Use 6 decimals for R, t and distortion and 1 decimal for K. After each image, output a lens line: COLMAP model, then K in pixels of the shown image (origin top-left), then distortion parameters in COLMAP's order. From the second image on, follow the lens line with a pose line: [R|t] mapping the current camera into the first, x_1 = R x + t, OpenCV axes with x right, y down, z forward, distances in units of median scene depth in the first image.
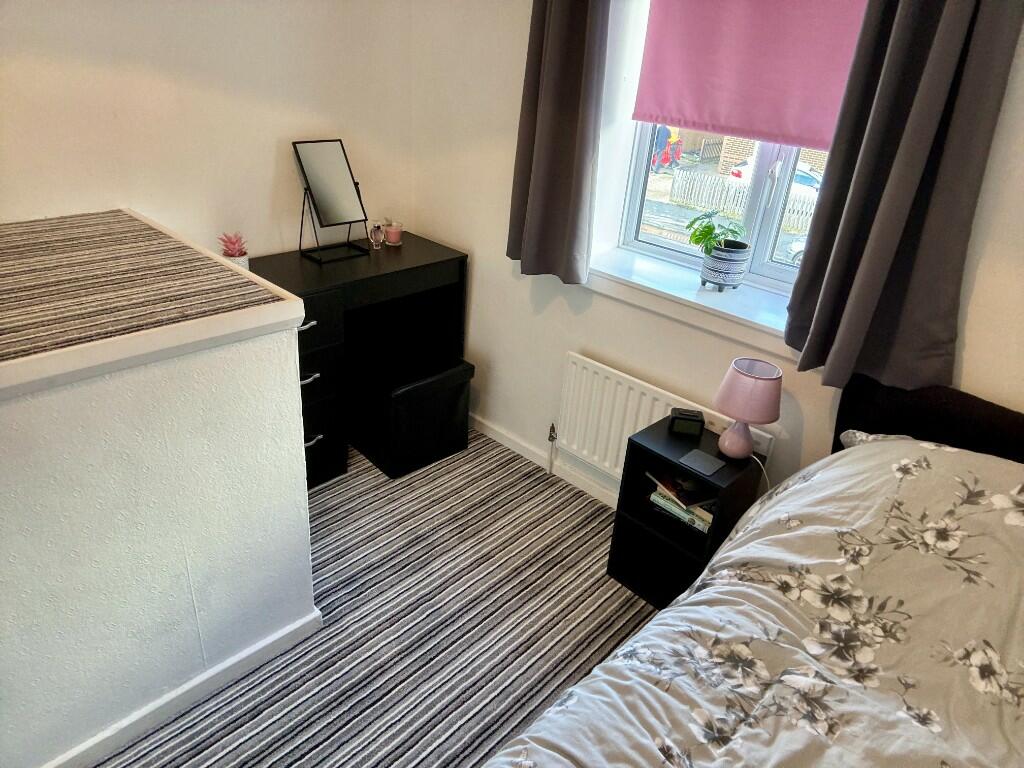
lens RADIAL K [[689.6, 0, 508.6], [0, 689.6, 377.8], [0, 0, 1]] dist [-0.027683, -0.004050]
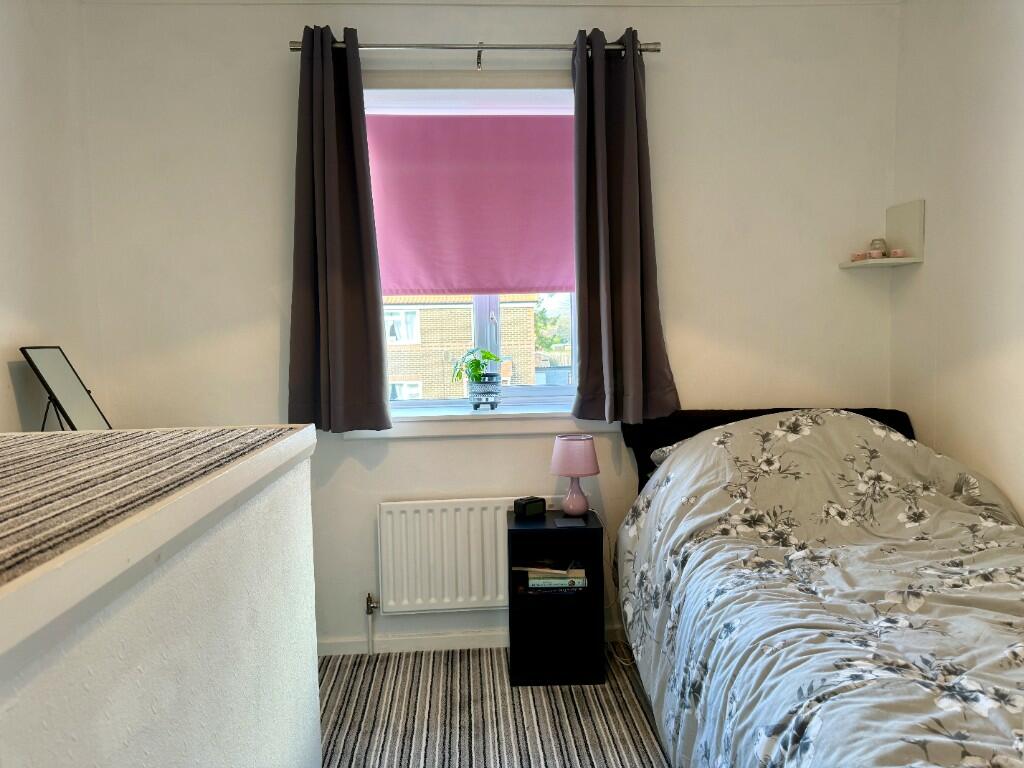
lens RADIAL K [[714.0, 0, 508.8], [0, 714.0, 383.8], [0, 0, 1]] dist [0.054259, -0.062343]
pose [[0.678402, -0.140418, 0.721147, -0.917246], [0.395402, 0.897069, -0.197292, 0.148466], [-0.619215, 0.418986, 0.664096, 0.170054]]
